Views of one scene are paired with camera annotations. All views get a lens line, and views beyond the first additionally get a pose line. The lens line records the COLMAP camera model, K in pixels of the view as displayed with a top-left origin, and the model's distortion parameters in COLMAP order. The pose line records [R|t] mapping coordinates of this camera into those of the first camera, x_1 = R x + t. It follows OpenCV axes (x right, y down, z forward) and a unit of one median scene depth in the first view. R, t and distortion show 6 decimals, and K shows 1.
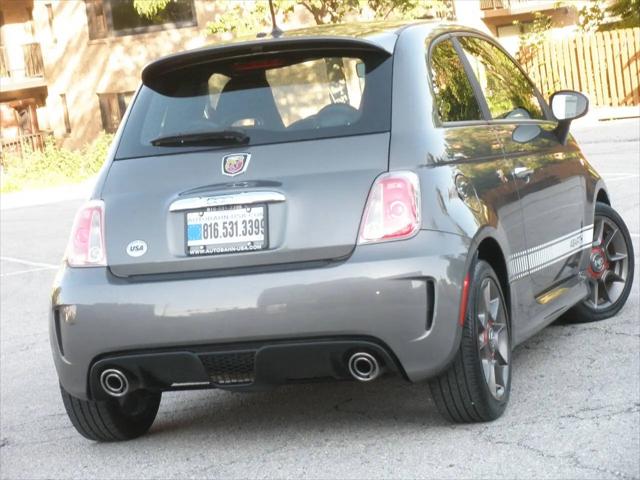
lens RADIAL K [[1956.9, 0, 320.0], [0, 1956.9, 240.0], [0, 0, 1]] dist [0.192278, 1.846618]
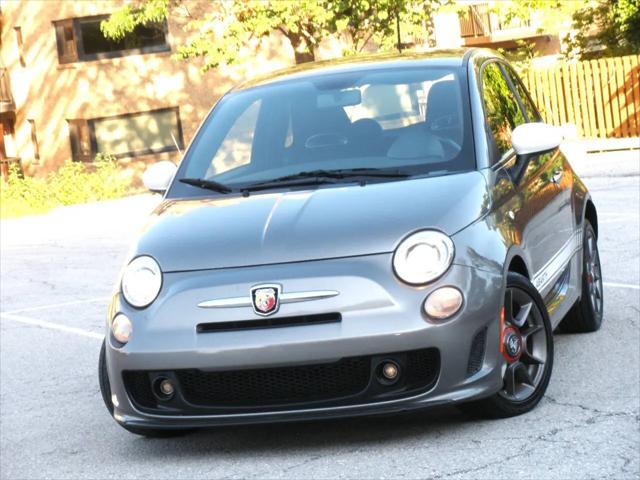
lens RADIAL K [[1956.9, 0, 320.0], [0, 1956.9, 240.0], [0, 0, 1]] dist [0.192278, 1.846618]
pose [[0.999900, 0.006734, 0.012428, 0.002174], [-0.006564, 0.999884, -0.013717, -0.020011], [-0.012519, 0.013634, 0.999829, 0.217457]]
